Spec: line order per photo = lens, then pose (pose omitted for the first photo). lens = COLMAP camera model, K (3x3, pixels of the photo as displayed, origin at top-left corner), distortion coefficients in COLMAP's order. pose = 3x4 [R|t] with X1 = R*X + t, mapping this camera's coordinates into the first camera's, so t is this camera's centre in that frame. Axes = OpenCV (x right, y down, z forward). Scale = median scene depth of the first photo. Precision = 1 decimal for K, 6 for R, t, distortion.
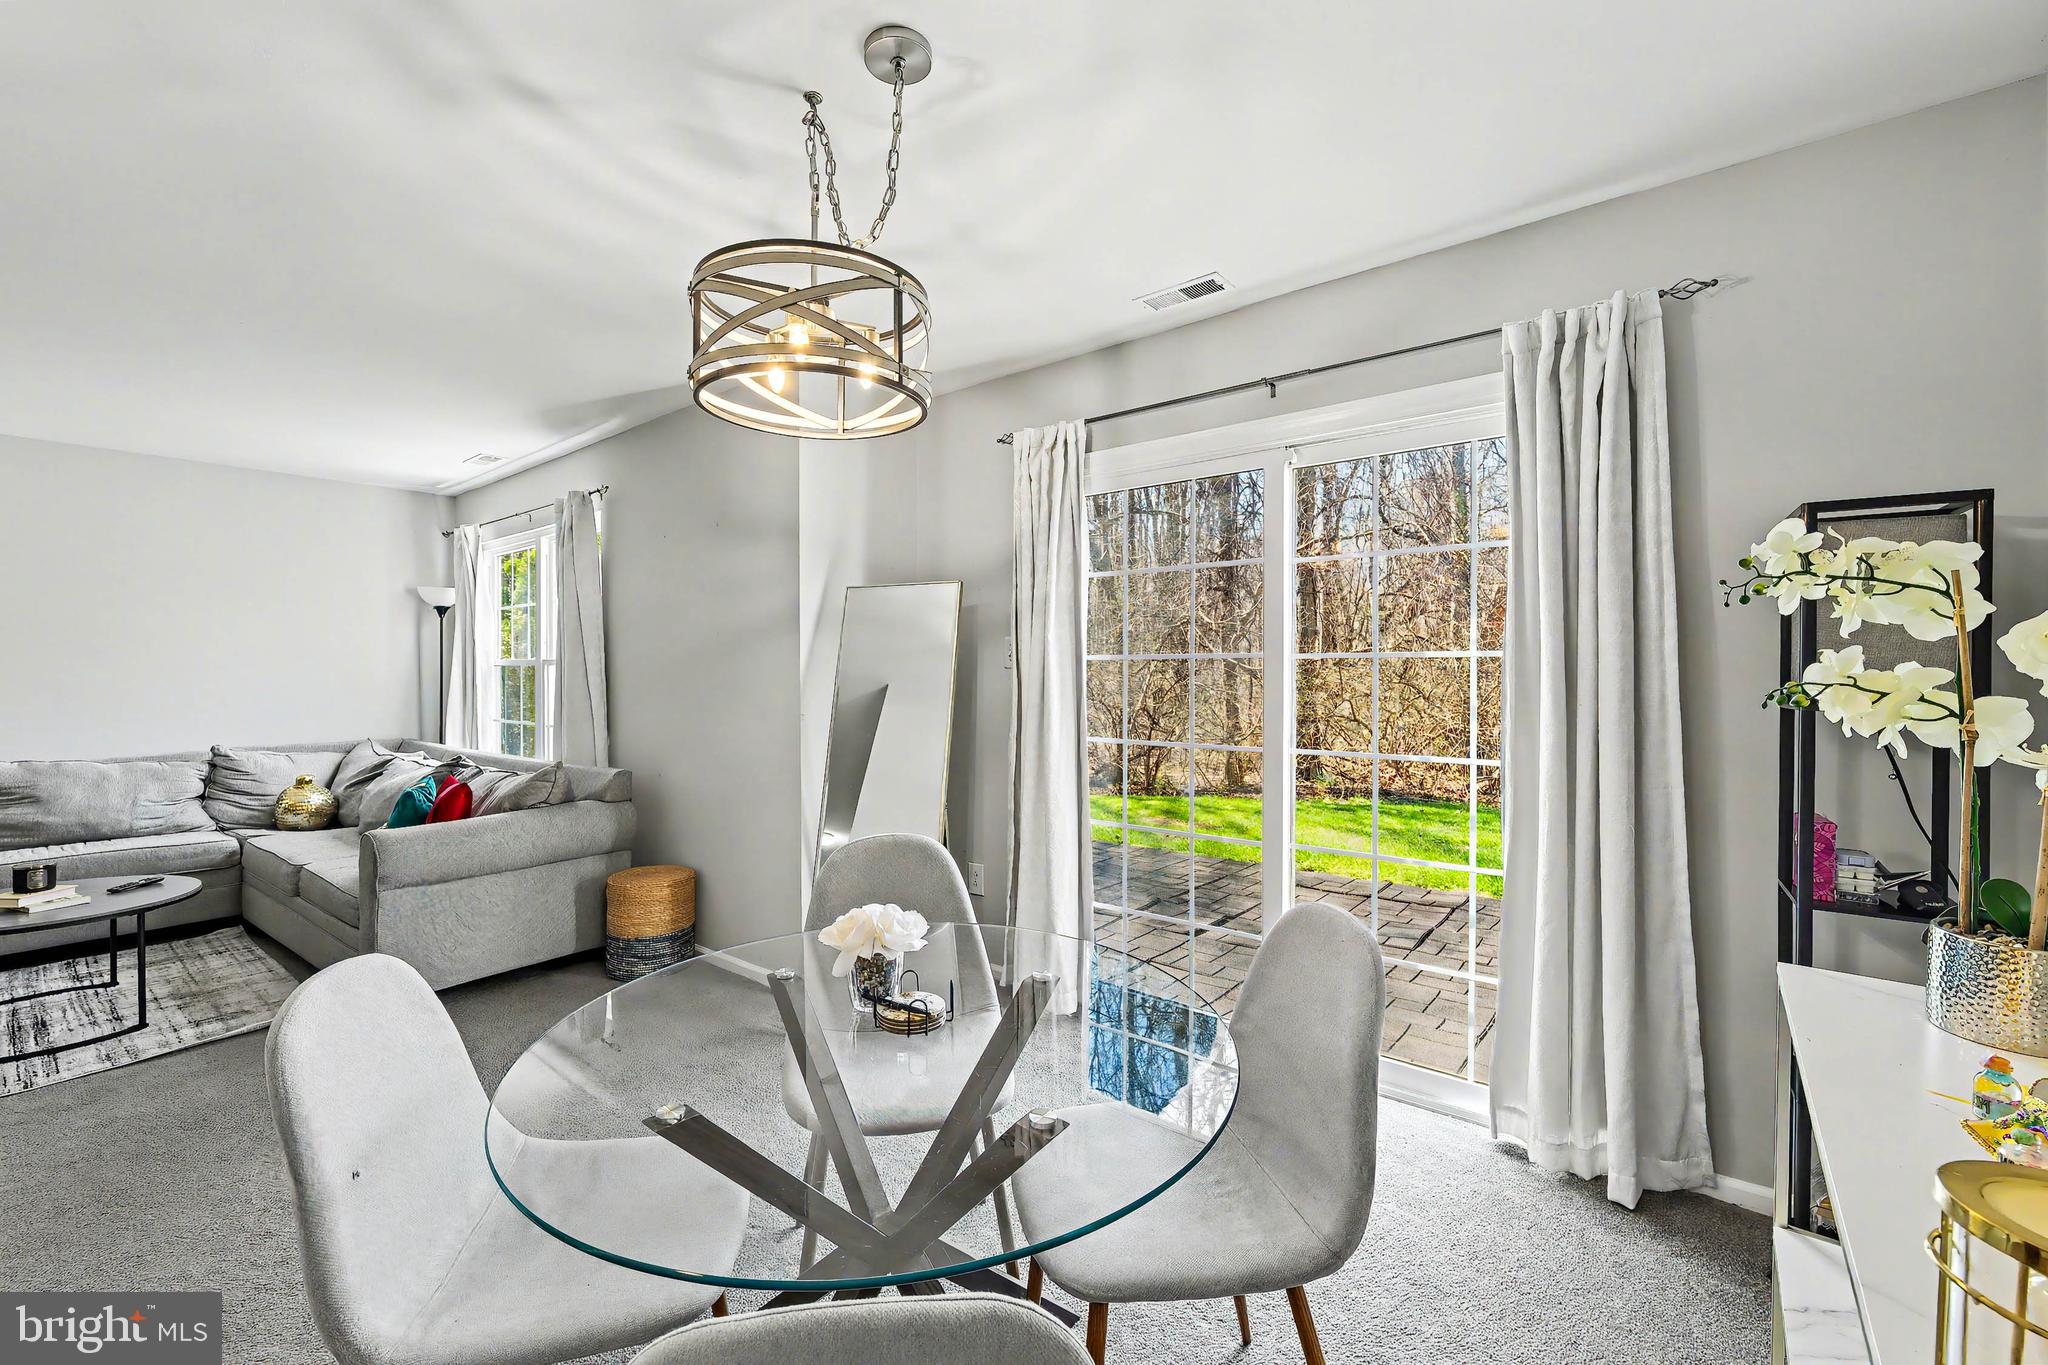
lens RADIAL K [[844.9, 0, 1024.0], [0, 844.9, 682.5], [0, 0, 1]] dist [-0.001969, -0.000283]
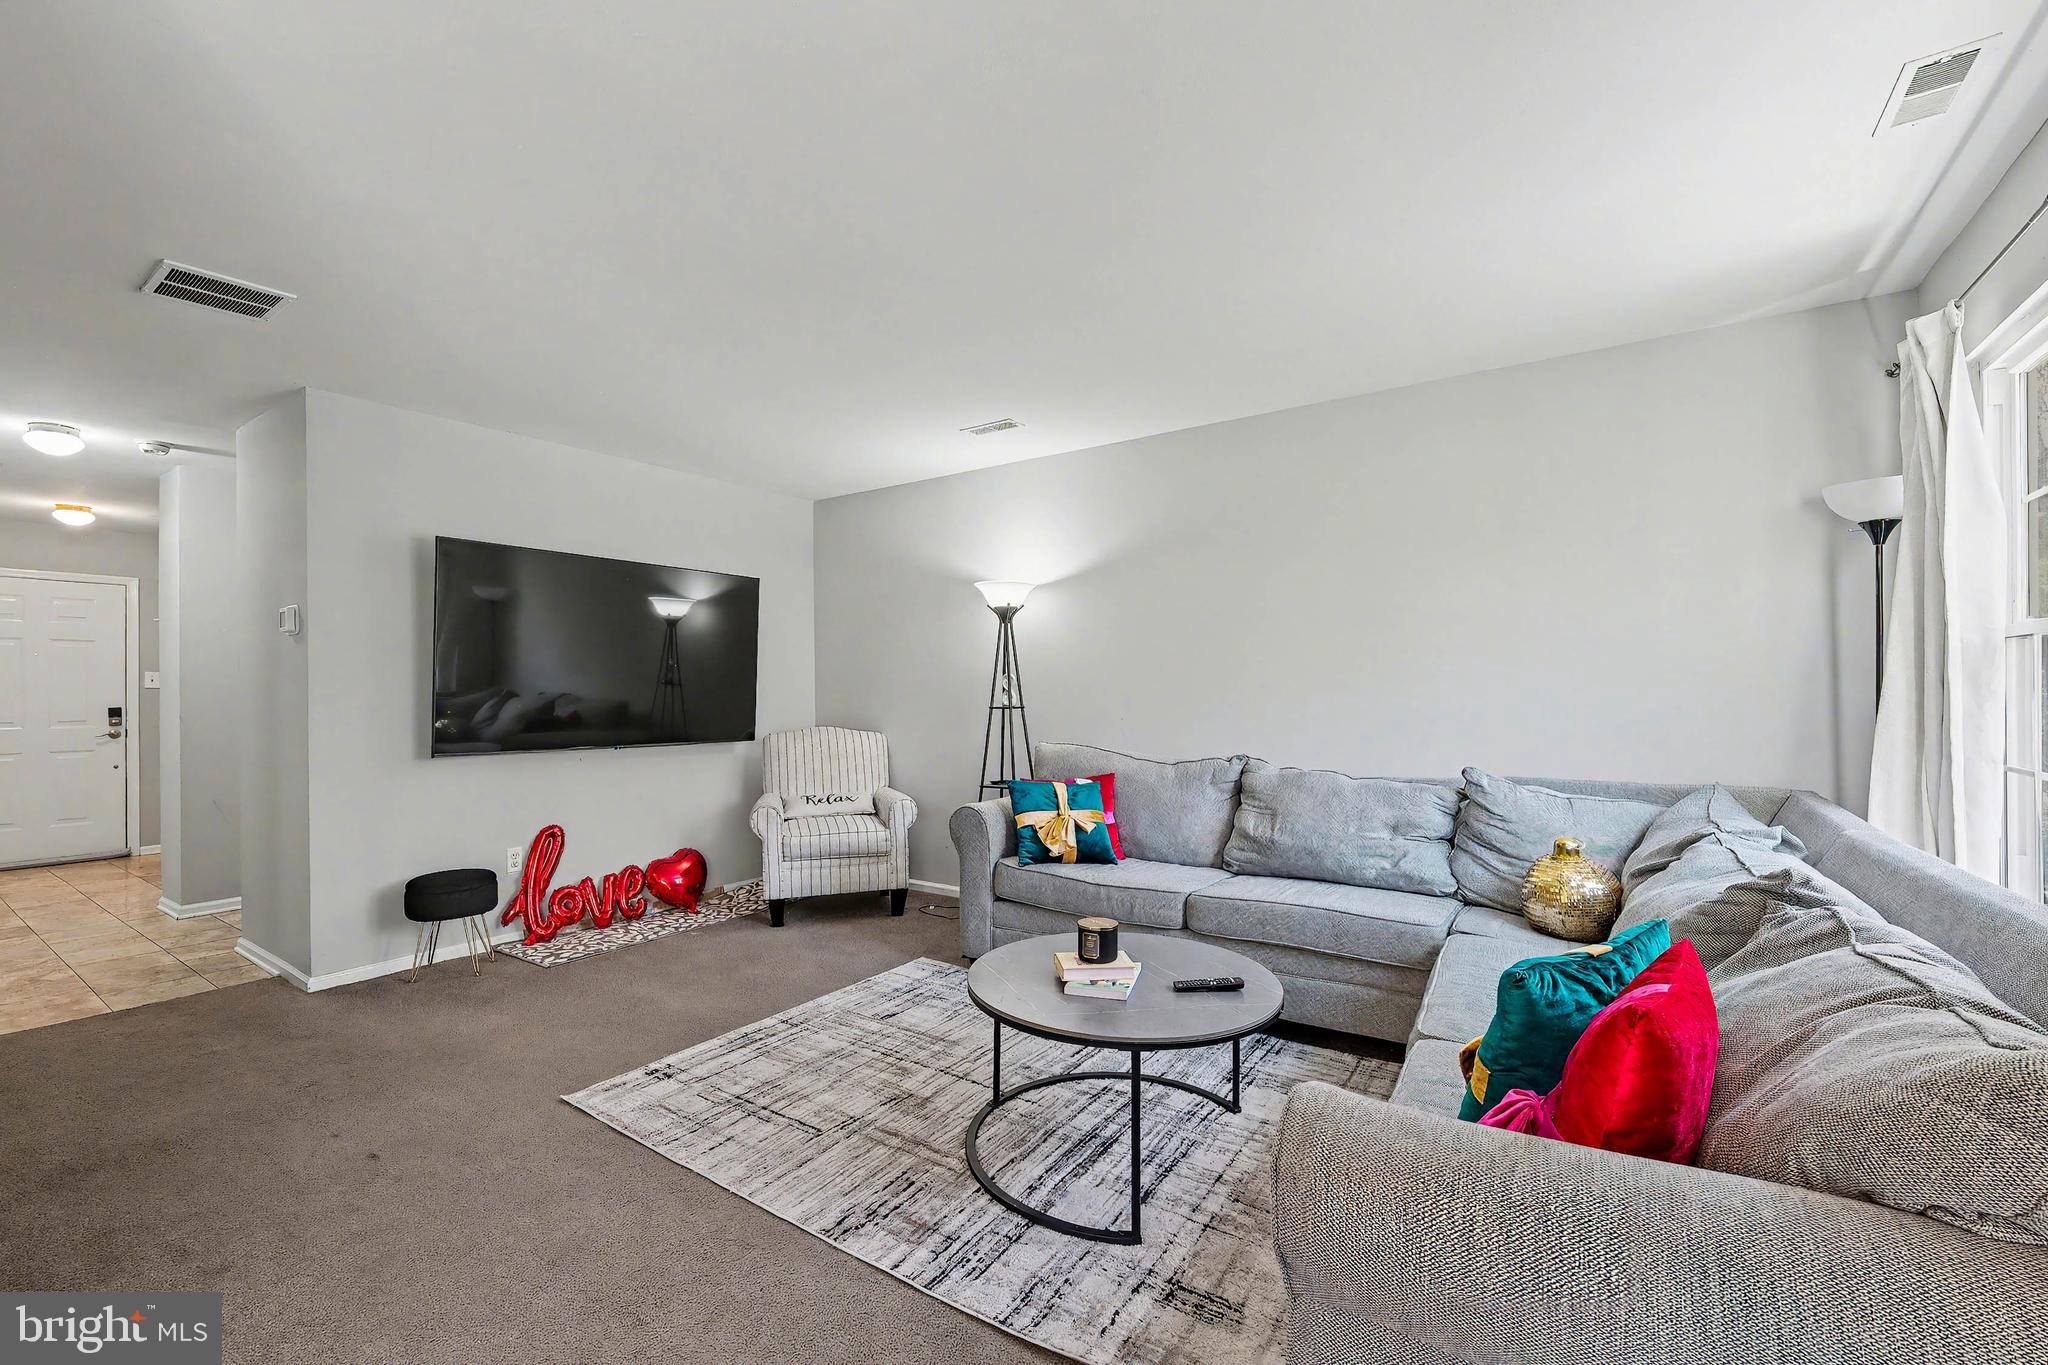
lens RADIAL K [[844.9, 0, 1024.0], [0, 844.9, 682.5], [0, 0, 1]] dist [-0.001969, -0.000283]
pose [[0.069728, -0.000932, -0.997566, -0.294322], [0.010441, 0.999945, -0.000204, -0.000195], [0.997511, -0.010401, 0.069734, 0.595309]]
